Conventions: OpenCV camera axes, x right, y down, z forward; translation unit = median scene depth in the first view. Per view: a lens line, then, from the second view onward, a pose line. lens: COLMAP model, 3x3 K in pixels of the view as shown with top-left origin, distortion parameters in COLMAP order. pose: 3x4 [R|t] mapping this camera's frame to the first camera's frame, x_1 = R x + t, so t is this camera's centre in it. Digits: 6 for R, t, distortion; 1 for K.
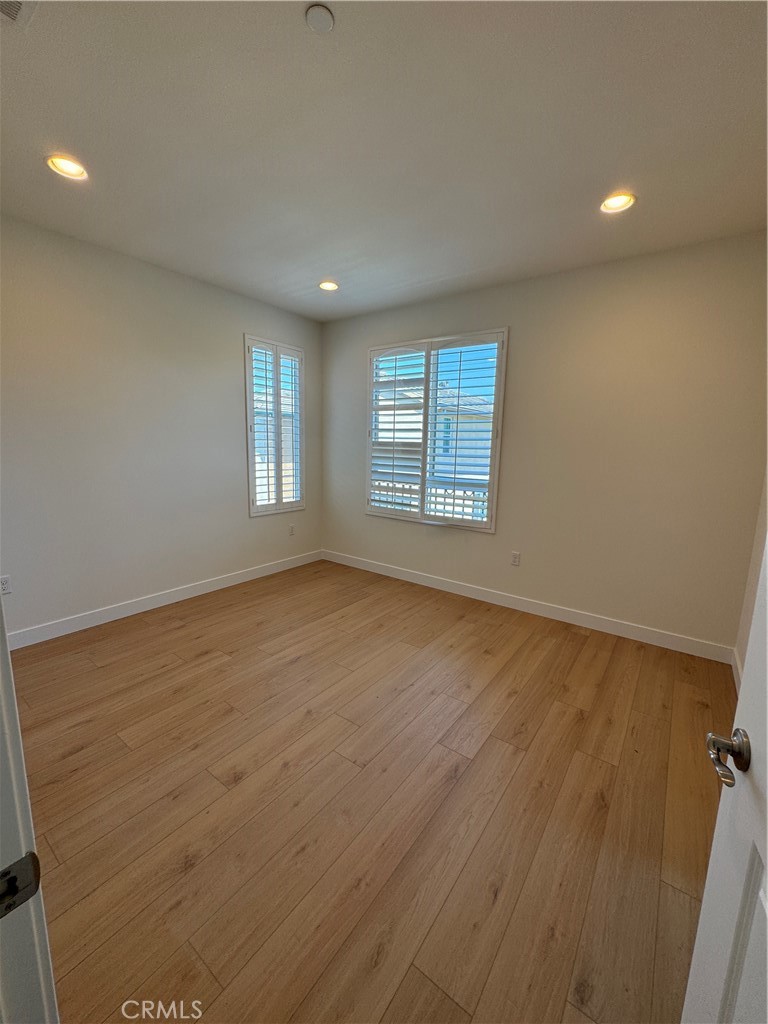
lens RADIAL K [[413.6, 0, 384.0], [0, 413.6, 512.0], [0, 0, 1]] dist [-0.003158, 0.000171]
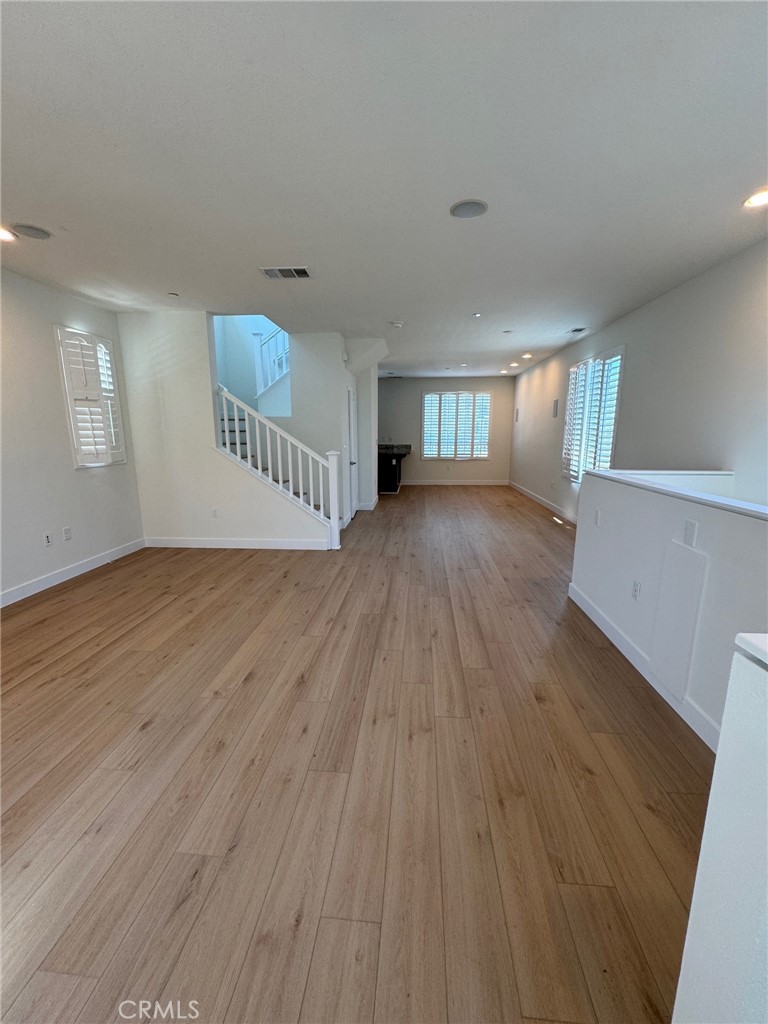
lens RADIAL K [[413.6, 0, 384.0], [0, 413.6, 512.0], [0, 0, 1]] dist [-0.003158, 0.000171]
pose [[0.857361, -0.129725, 0.498100, -0.179964], [0.110397, 0.991544, 0.068216, 0.031563], [-0.502738, -0.003497, 0.864432, -0.261246]]
